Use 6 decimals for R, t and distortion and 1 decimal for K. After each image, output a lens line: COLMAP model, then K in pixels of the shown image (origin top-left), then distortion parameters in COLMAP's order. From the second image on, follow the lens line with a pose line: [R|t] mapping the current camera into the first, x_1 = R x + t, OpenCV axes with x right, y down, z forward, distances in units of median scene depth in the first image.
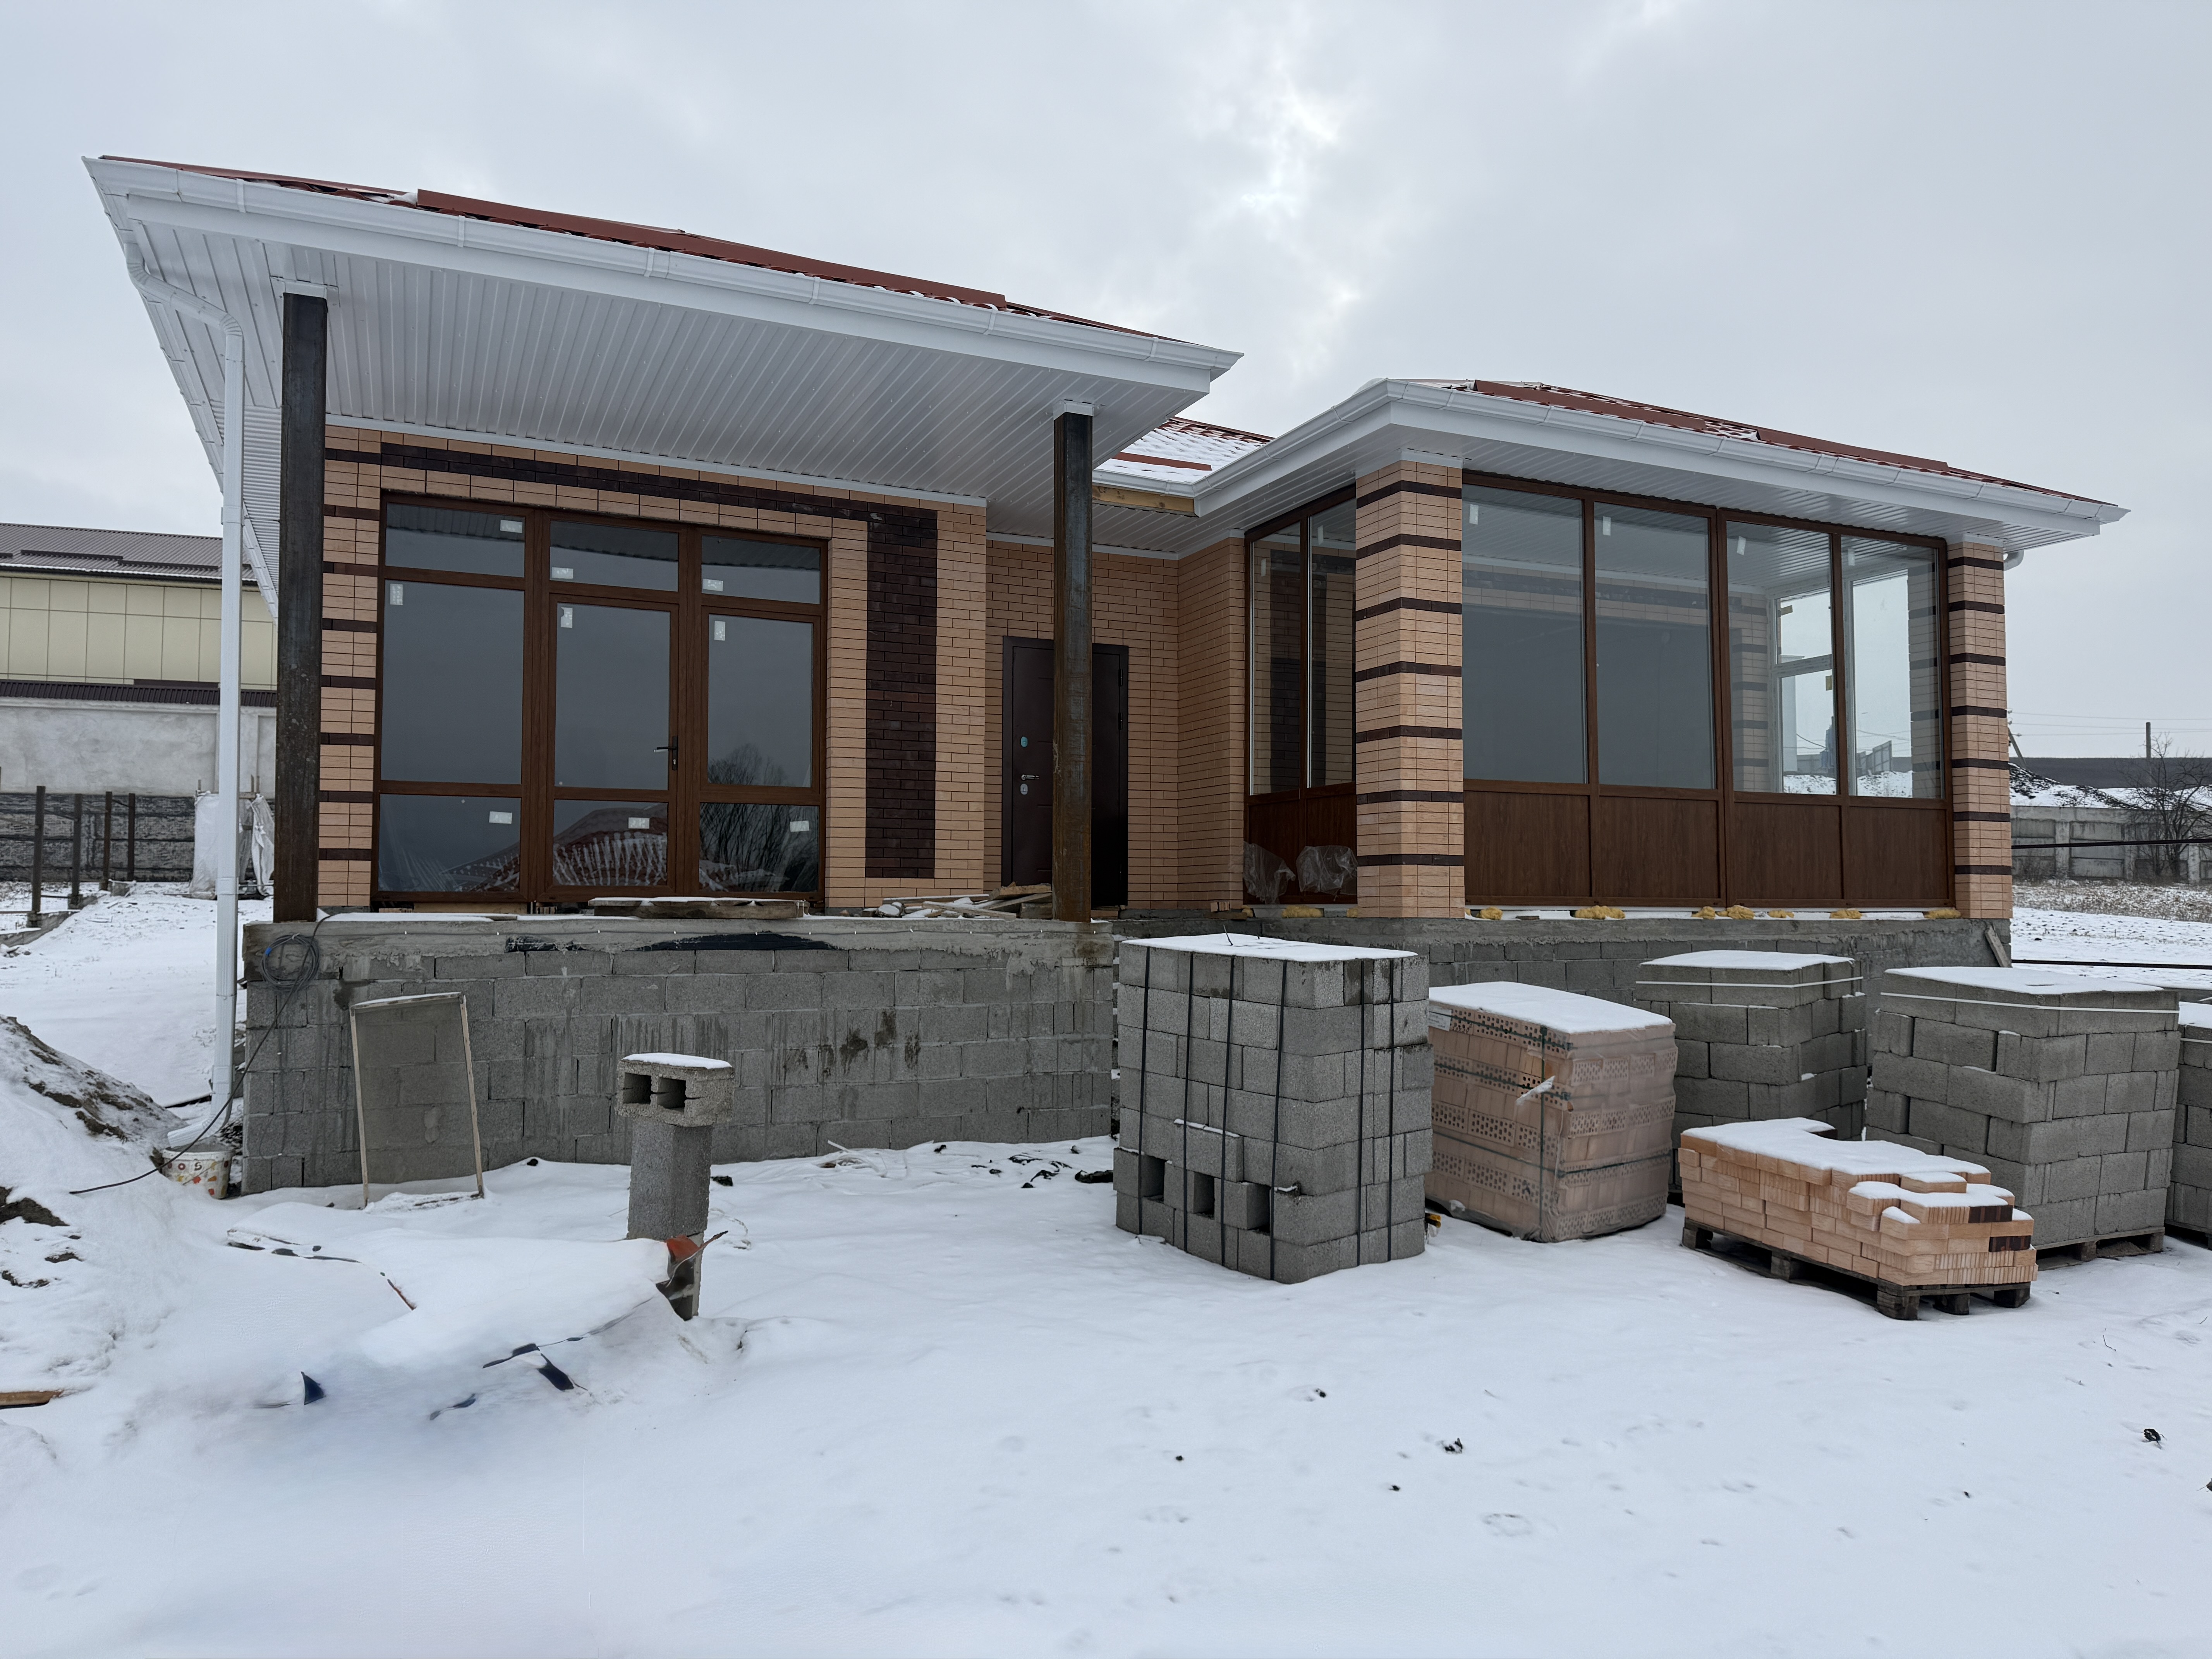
lens RADIAL K [[1542.5, 0, 1106.0], [0, 1542.5, 829.5], [0, 0, 1]] dist [0.094183, -0.124685]
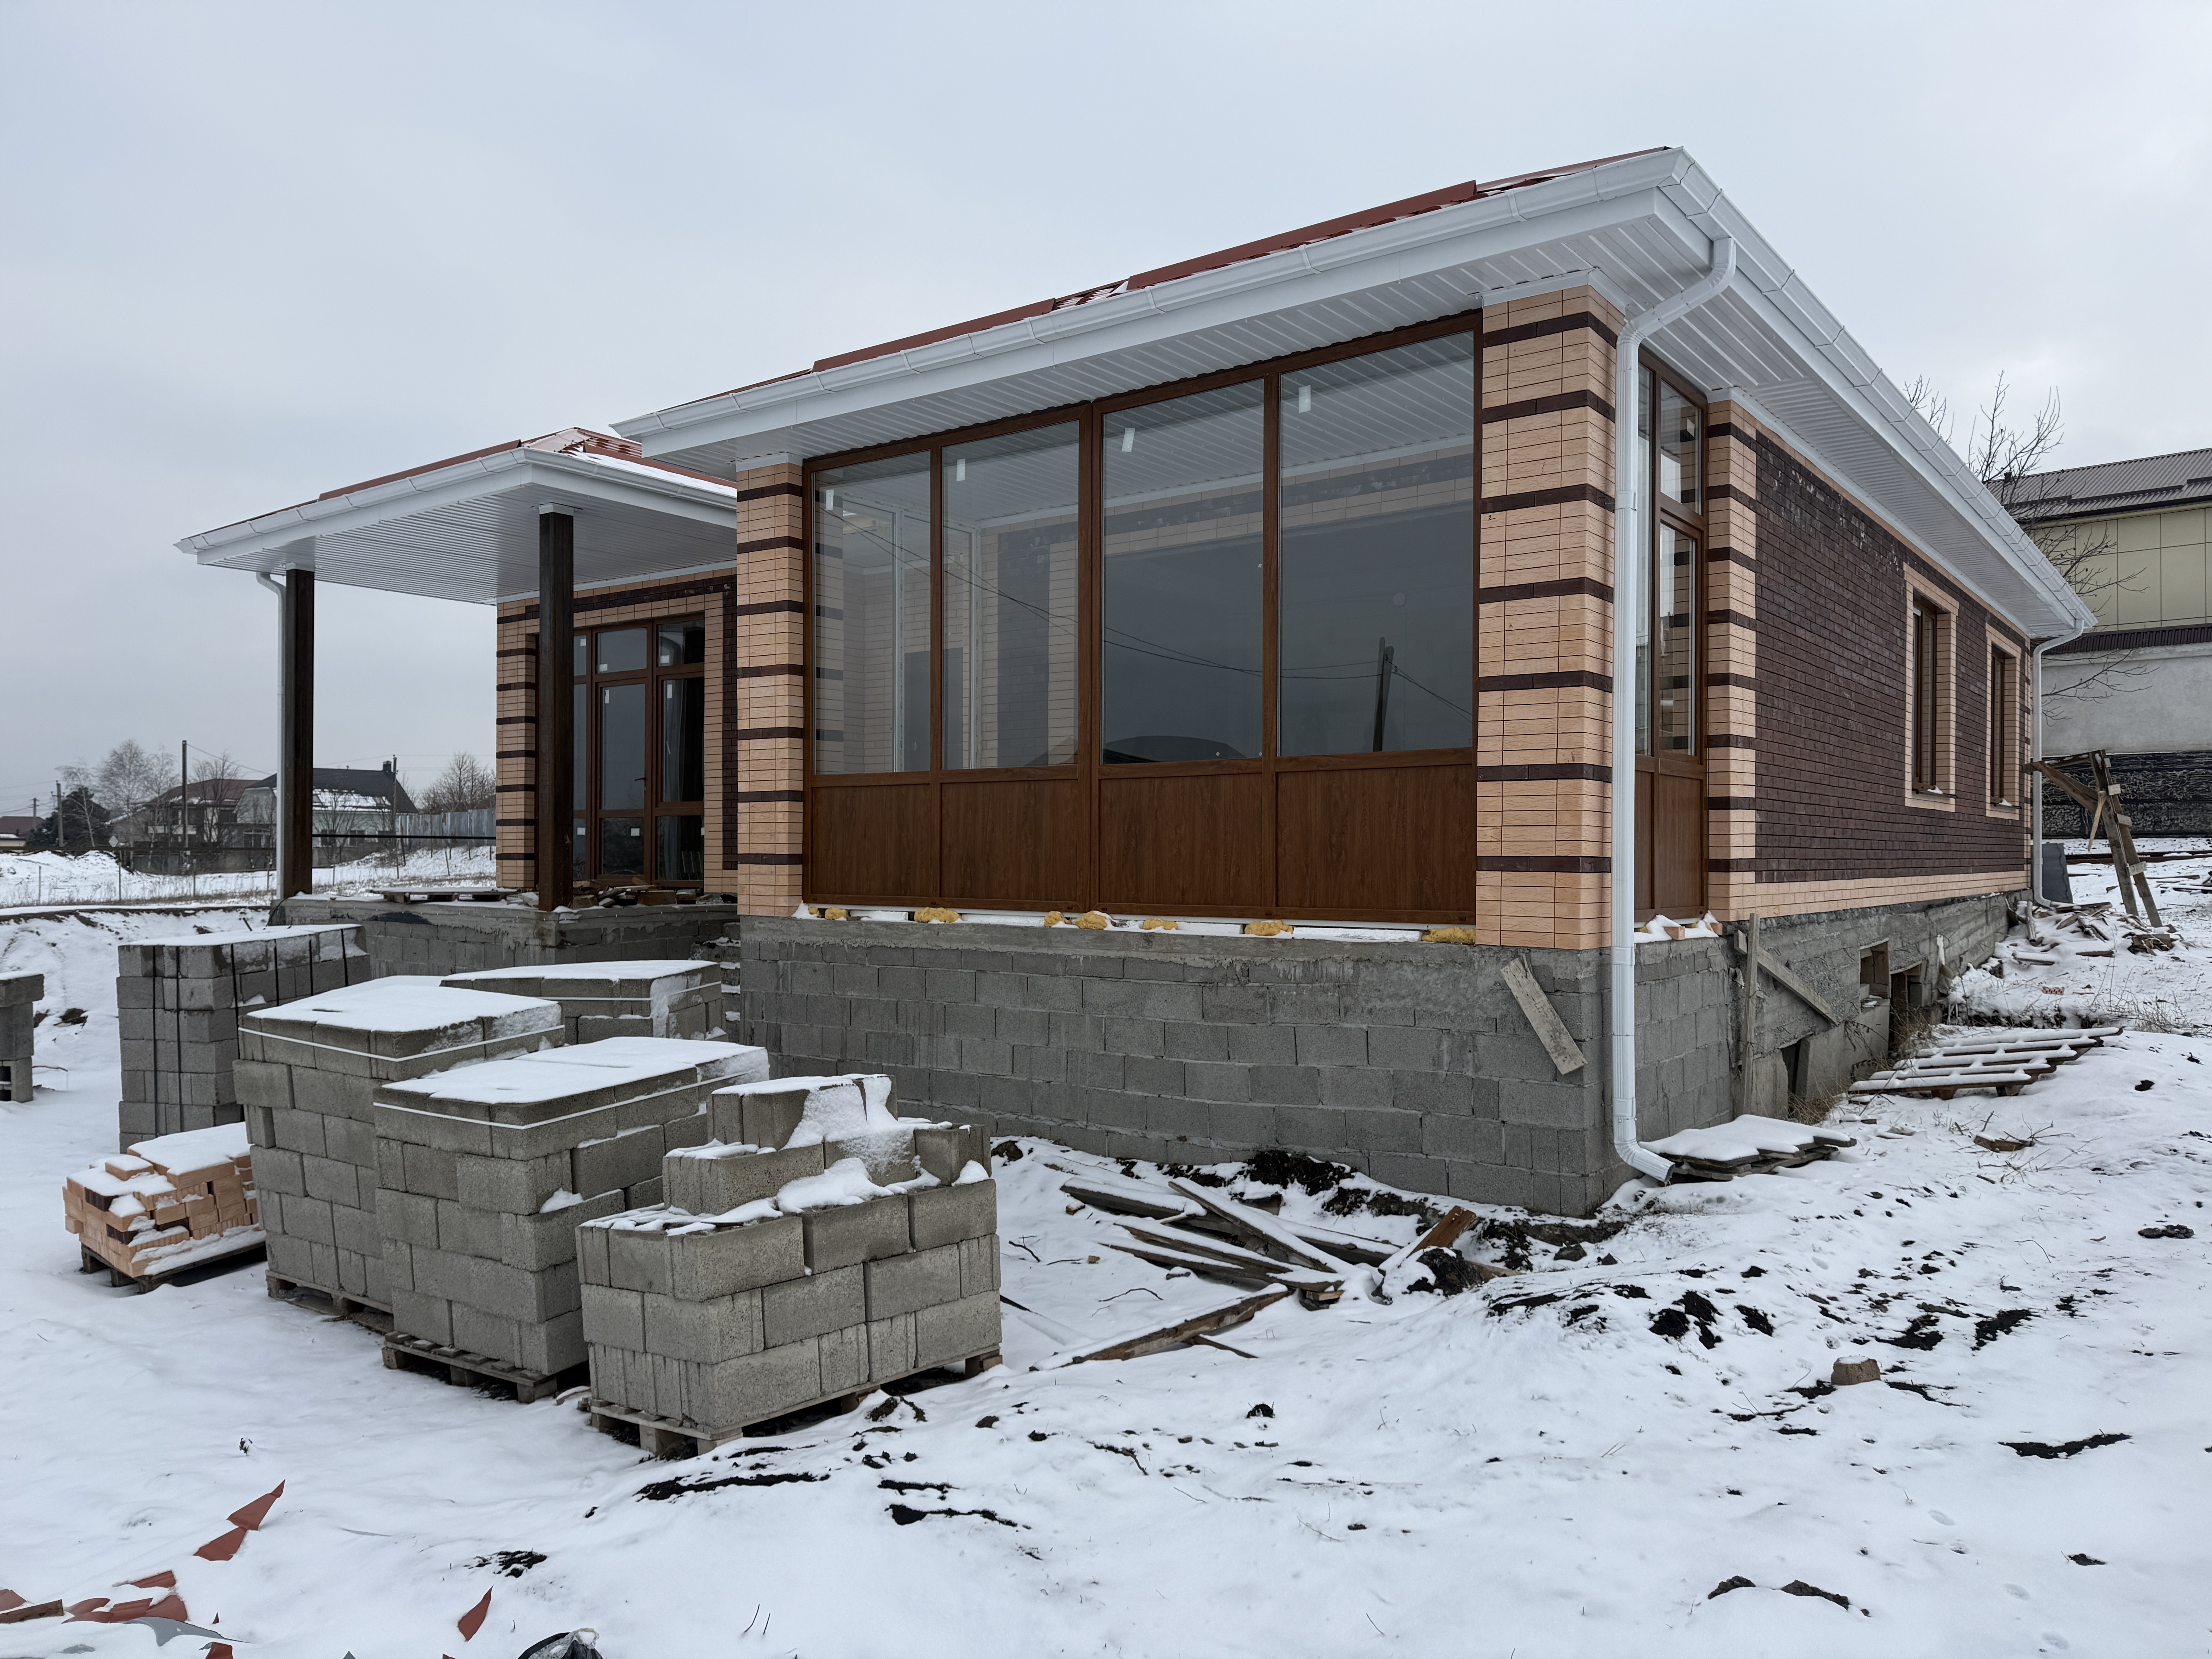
lens RADIAL K [[1542.5, 0, 1106.0], [0, 1542.5, 829.5], [0, 0, 1]] dist [0.094183, -0.124685]
pose [[0.470910, -0.014686, -0.882059, 1.235157], [0.042335, 0.999086, 0.005967, 0.003805], [0.881165, -0.040152, 0.471101, 0.730323]]
